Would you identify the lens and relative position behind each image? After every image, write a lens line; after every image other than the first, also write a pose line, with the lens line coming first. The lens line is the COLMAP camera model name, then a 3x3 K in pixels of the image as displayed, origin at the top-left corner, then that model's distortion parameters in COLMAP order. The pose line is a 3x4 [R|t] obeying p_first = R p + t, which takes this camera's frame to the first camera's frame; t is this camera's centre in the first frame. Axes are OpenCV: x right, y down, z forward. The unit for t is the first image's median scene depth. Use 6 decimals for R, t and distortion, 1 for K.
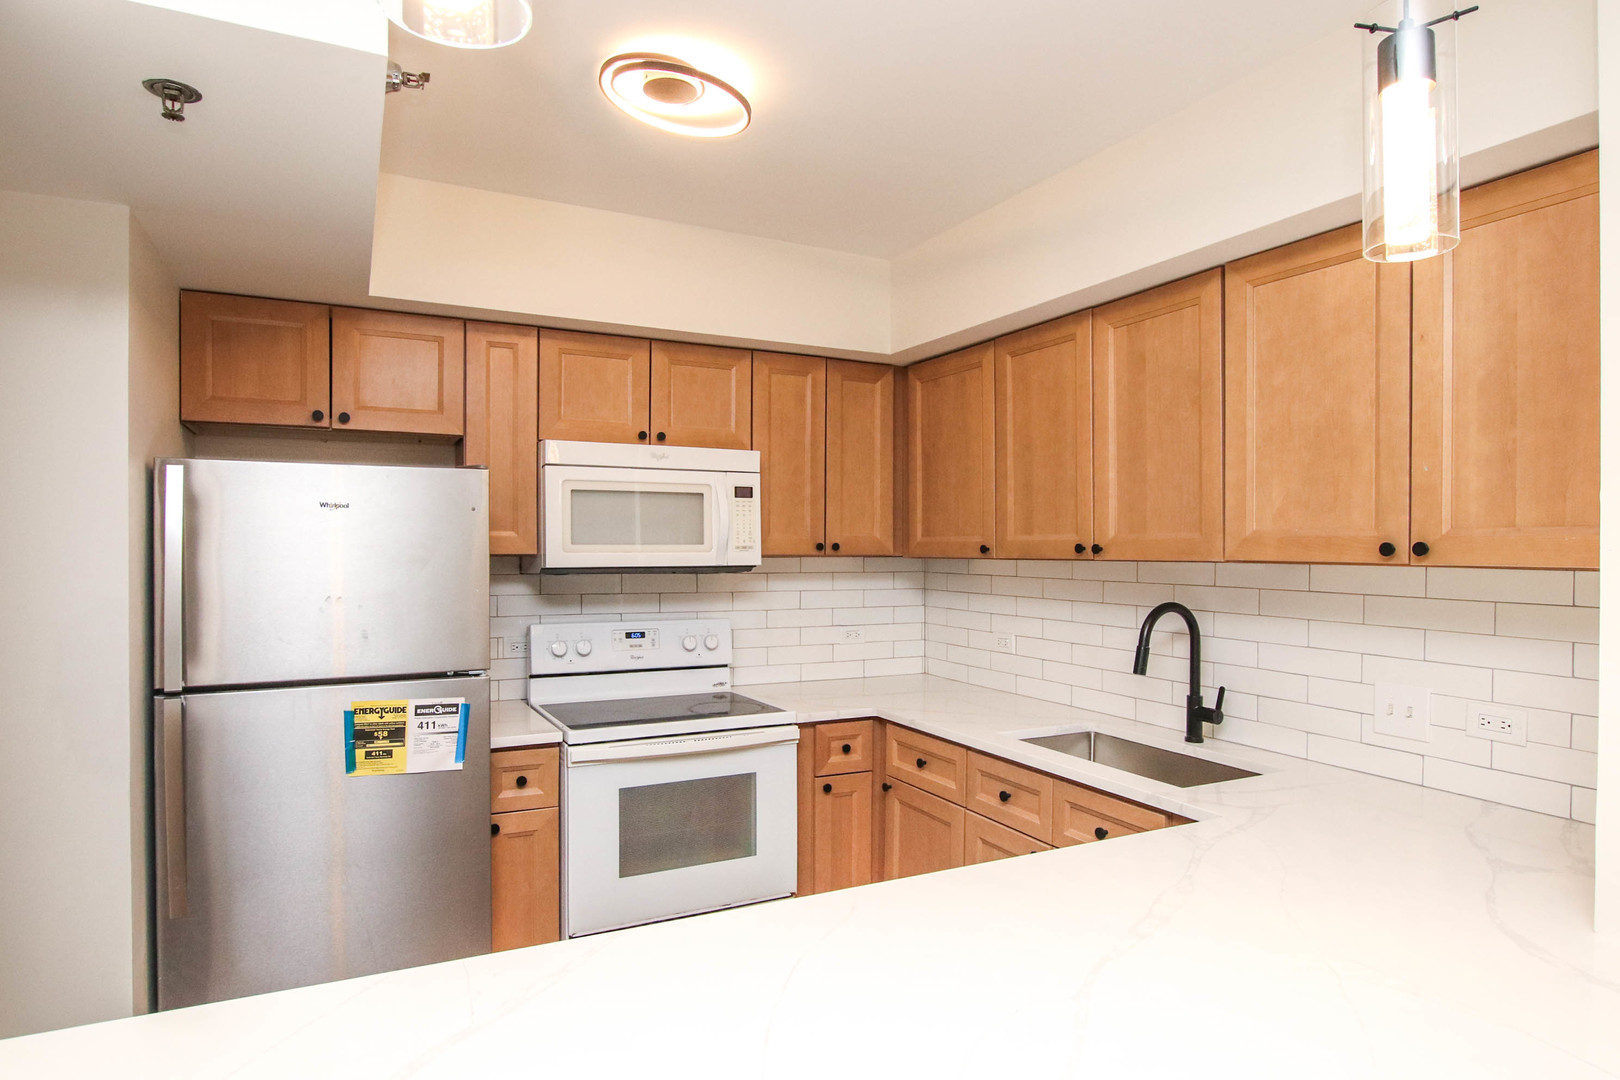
lens RADIAL K [[925.7, 0, 803.1], [0, 925.7, 550.7], [0, 0, 1]] dist [-0.000075, -0.000514]
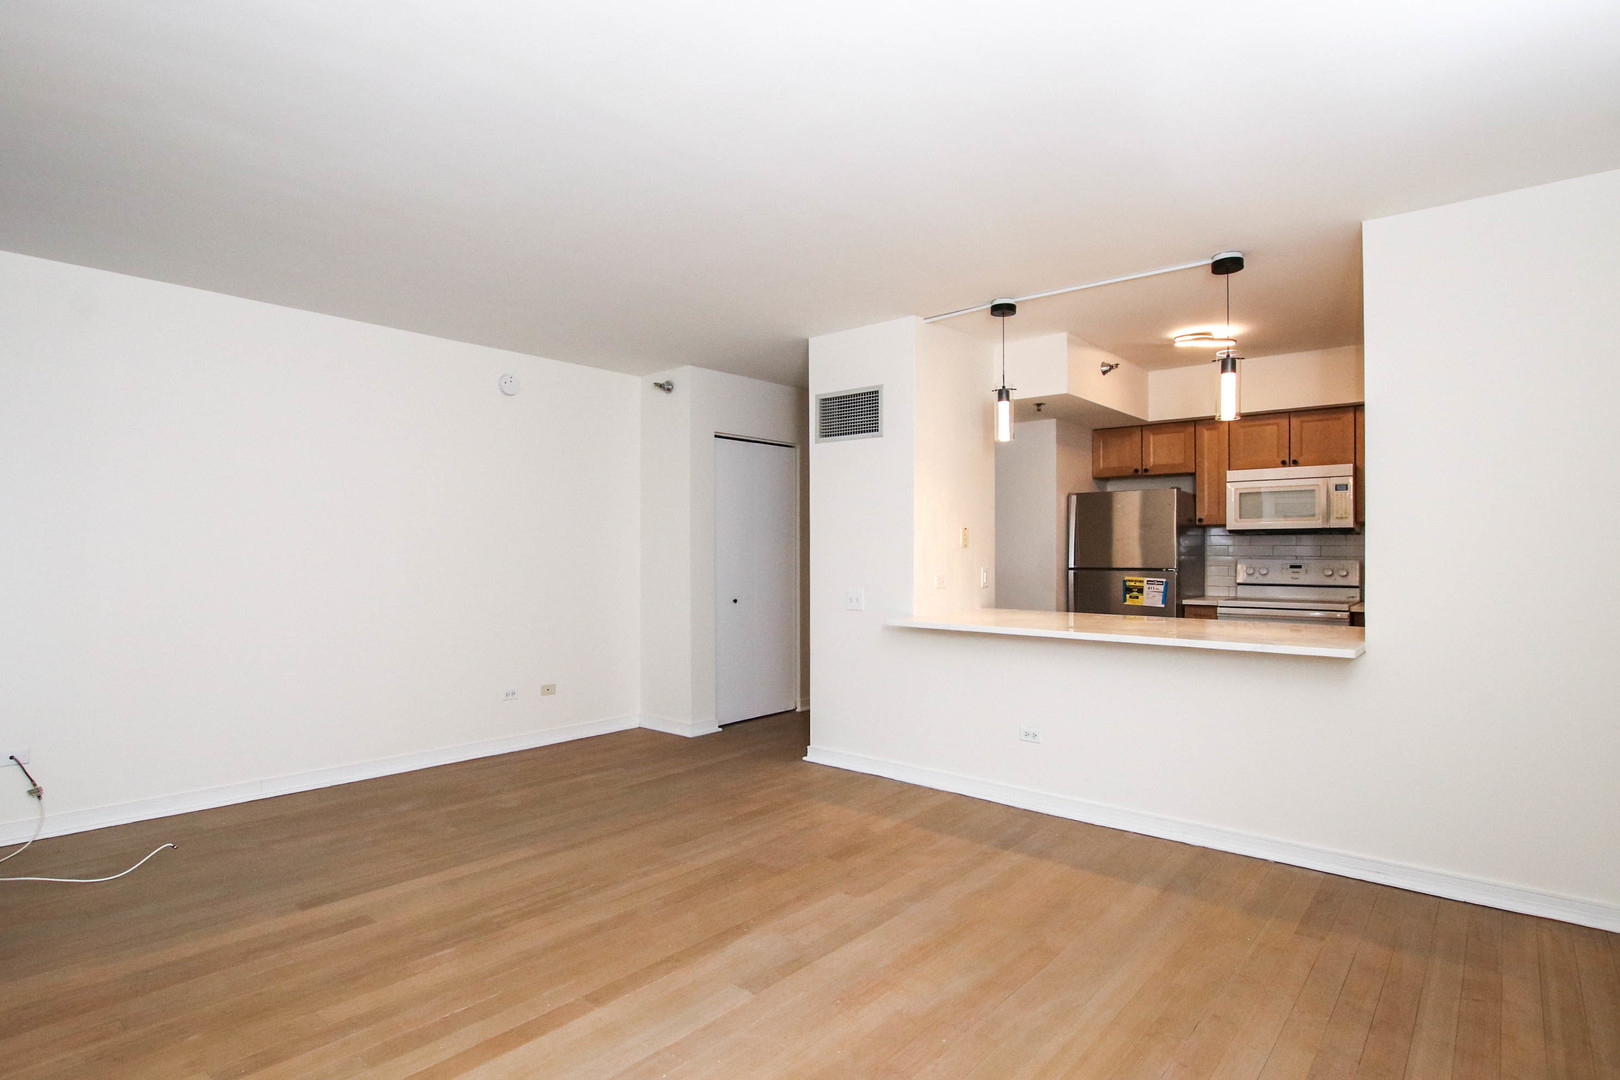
lens RADIAL K [[832.1, 0, 810.0], [0, 832.1, 540.0], [0, 0, 1]] dist [-0.031426, -0.000453]
pose [[0.393513, -0.015821, -0.919183, 1.120522], [-0.003401, 0.999820, -0.018665, 0.081849], [0.919313, 0.010471, 0.393388, -0.660605]]
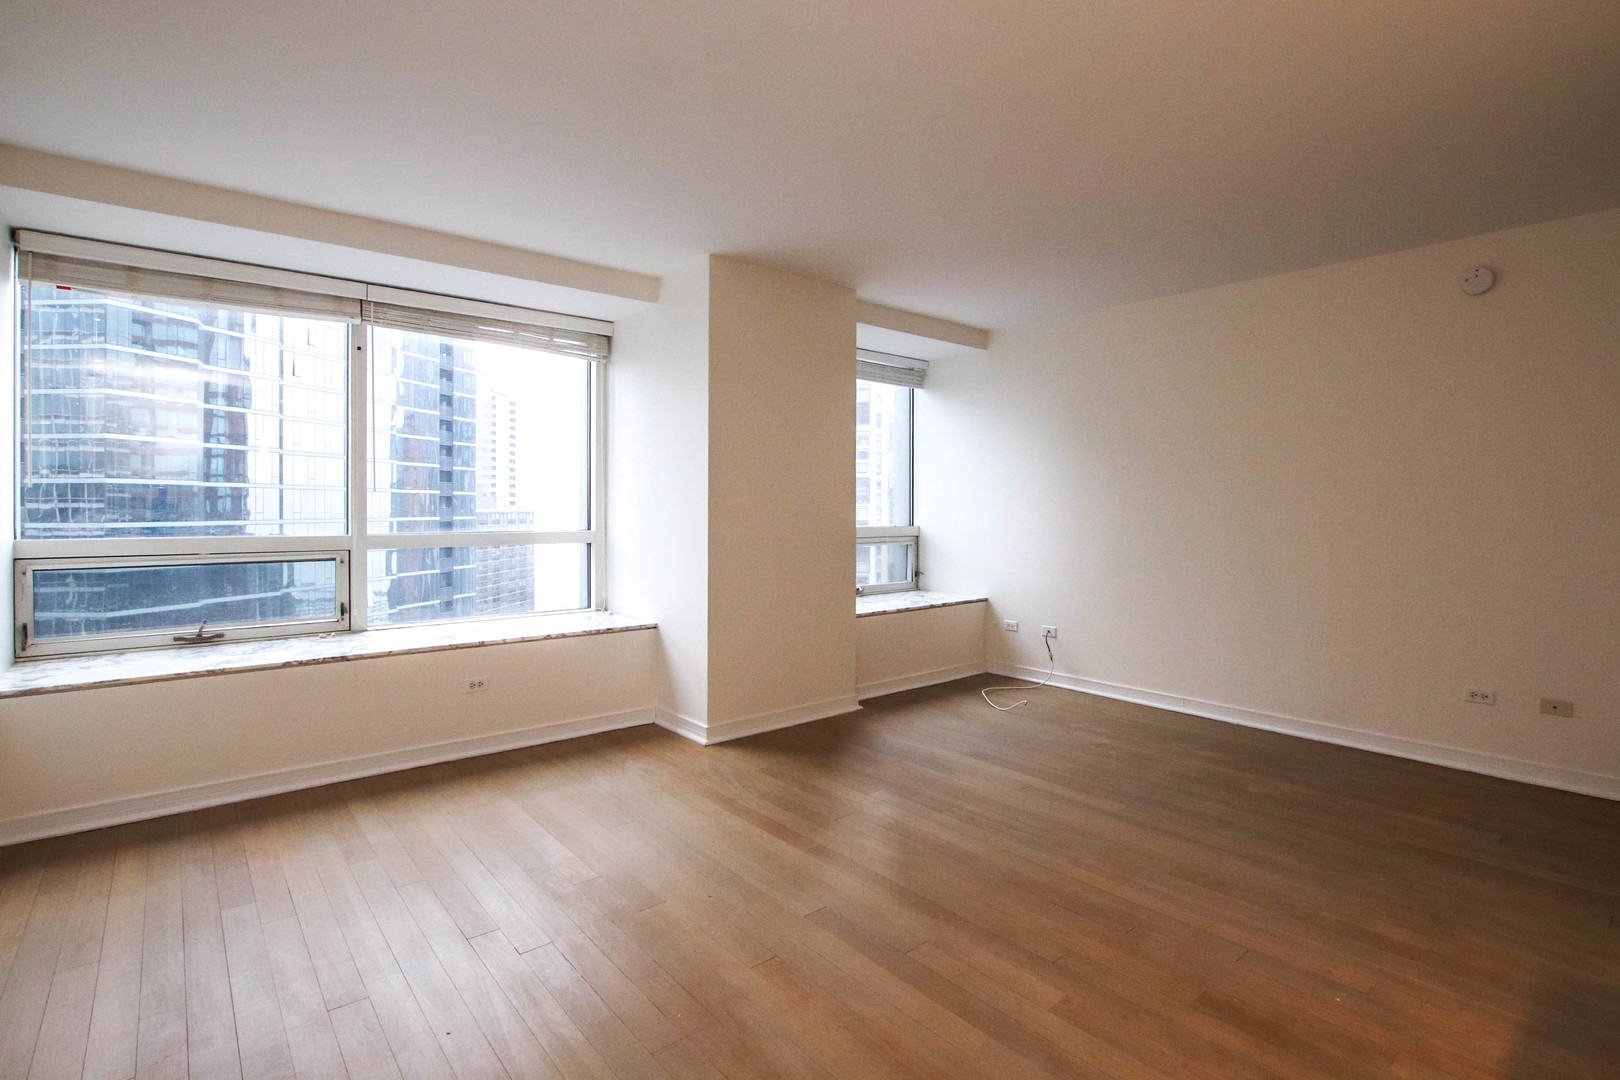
lens RADIAL K [[773.6, 0, 816.1], [0, 773.6, 511.0], [0, 0, 1]] dist [-0.041957, 0.010034]
pose [[-0.971721, -0.001093, -0.236131, 0.538374], [-0.003376, 0.999951, 0.009267, 0.080983], [0.236109, 0.009802, -0.971677, 0.371329]]
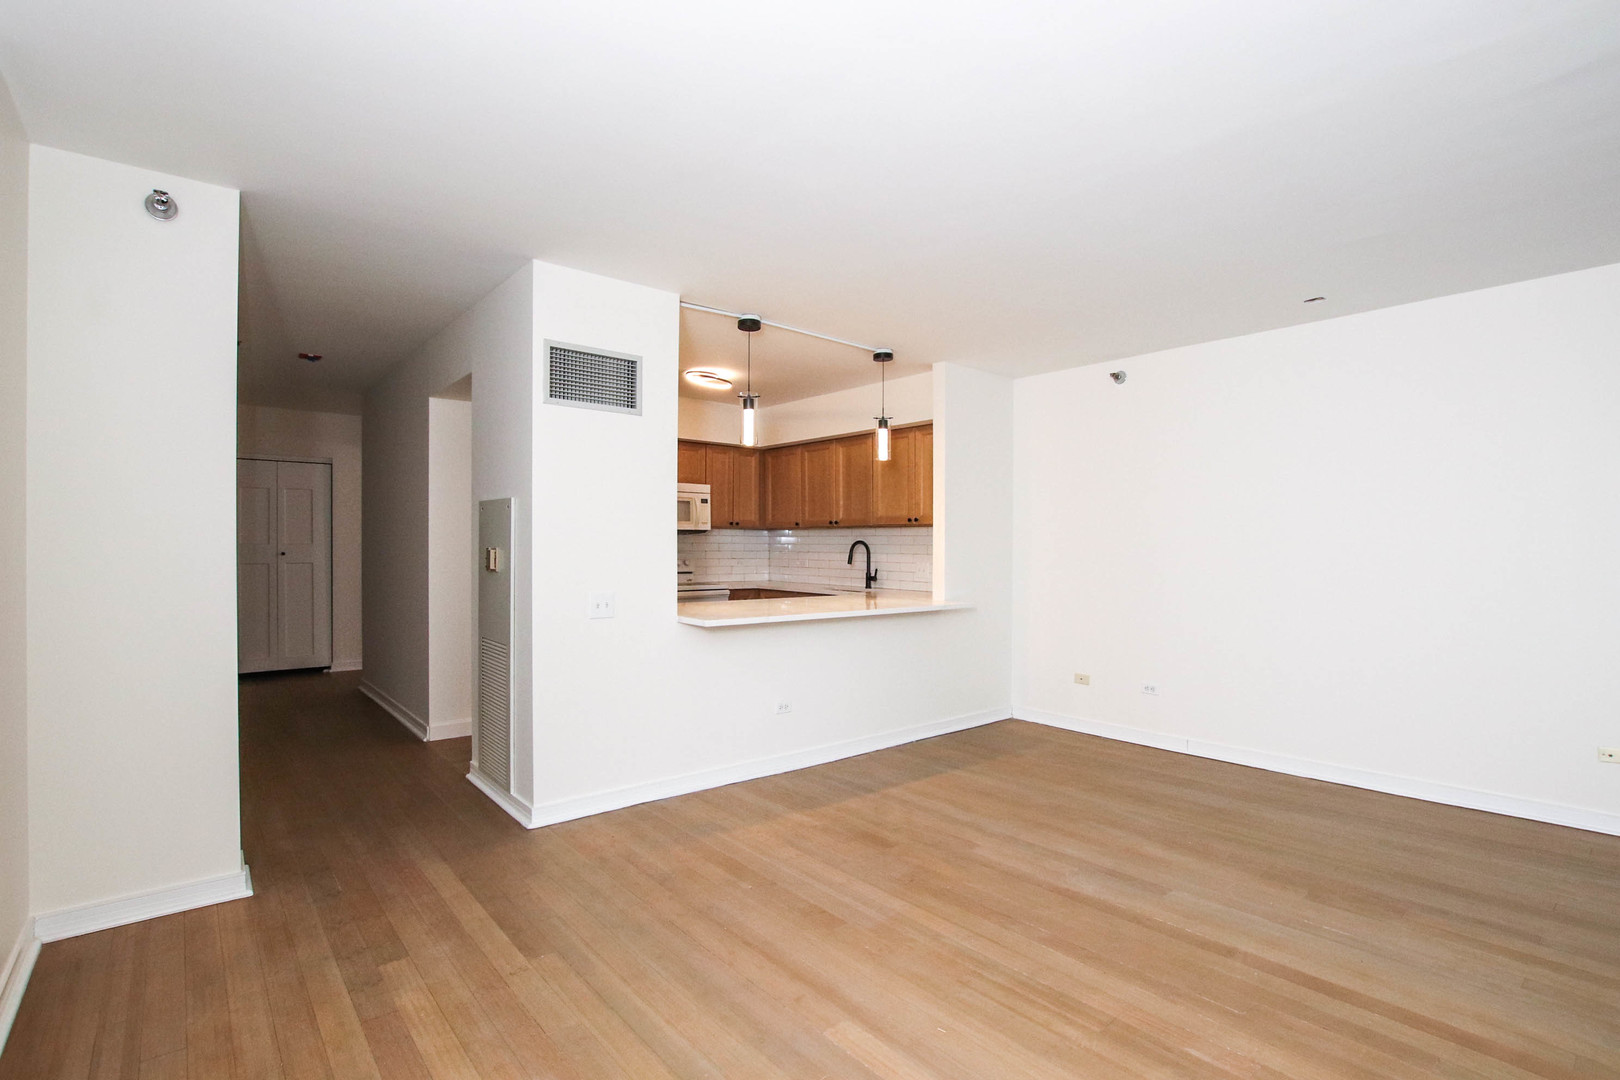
lens RADIAL K [[759.6, 0, 807.2], [0, 759.6, 550.8], [0, 0, 1]] dist [-0.022432, -0.000611]
pose [[0.972099, 0.000696, 0.234569, -0.308624], [-0.001125, 0.999998, 0.001695, 0.076454], [-0.234567, -0.001911, 0.972098, -1.204803]]
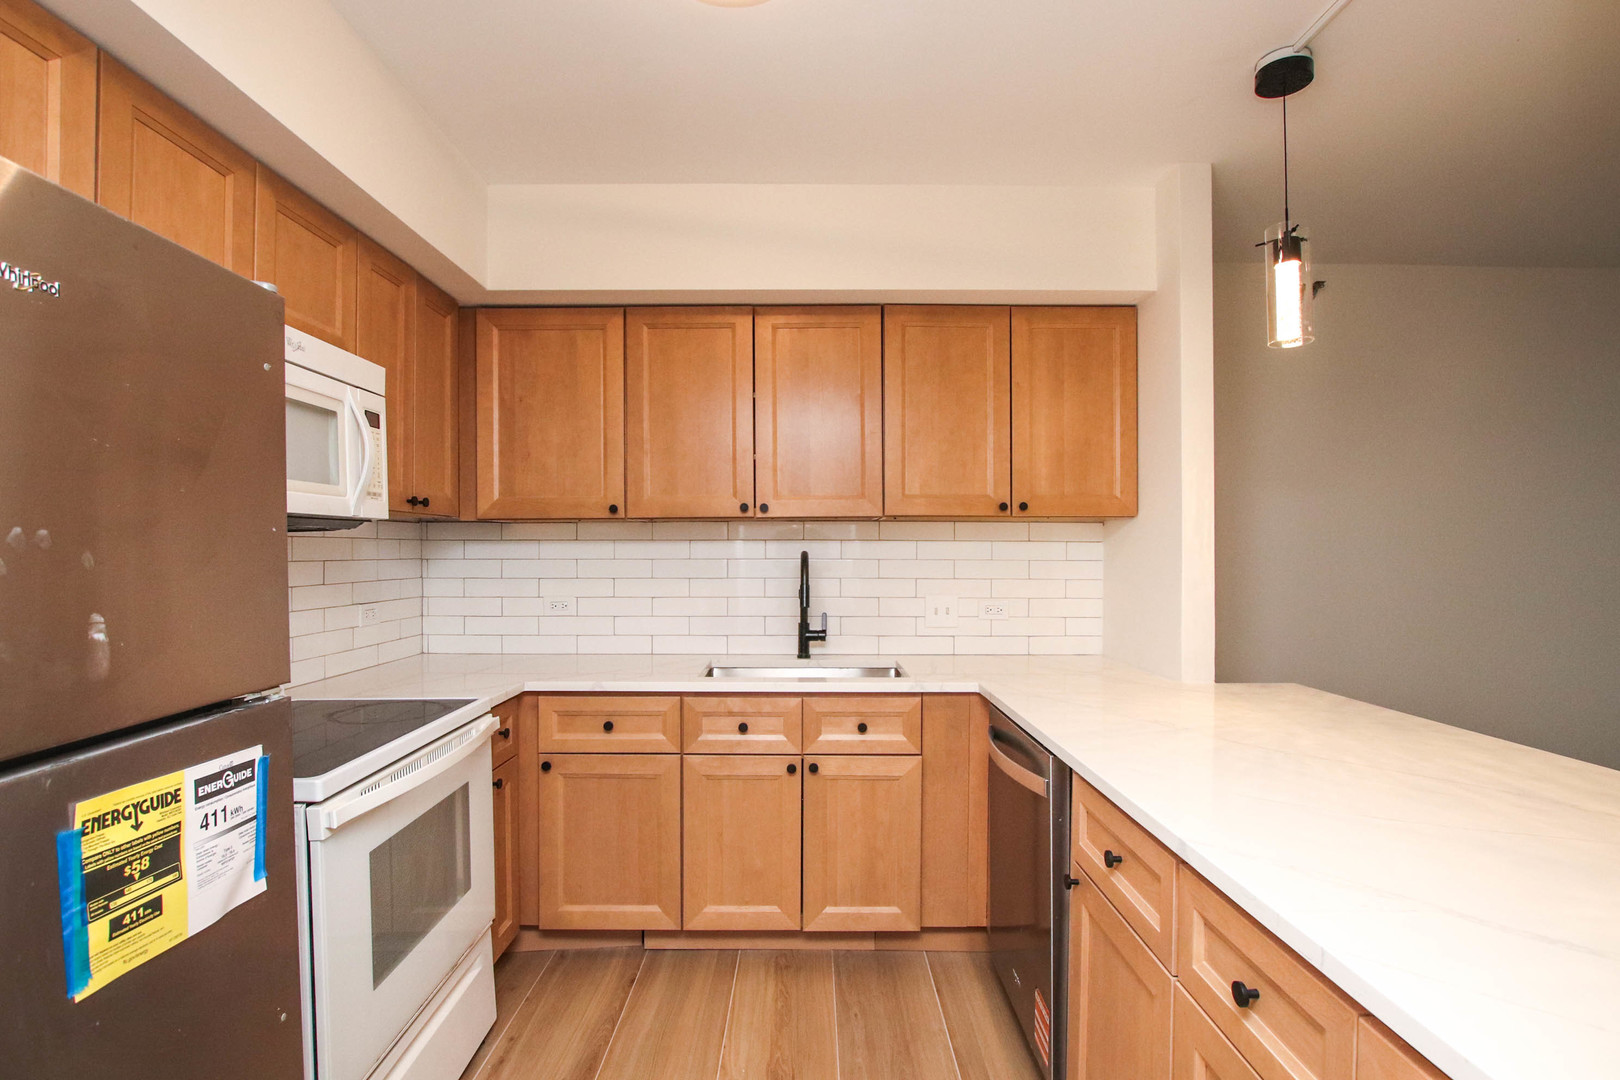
lens RADIAL K [[759.6, 0, 807.2], [0, 759.6, 550.8], [0, 0, 1]] dist [-0.022432, -0.000611]
pose [[0.446785, -0.005231, 0.894626, -0.497239], [0.007833, 0.999967, 0.001935, 0.047994], [-0.894607, 0.006143, 0.446812, 0.472383]]
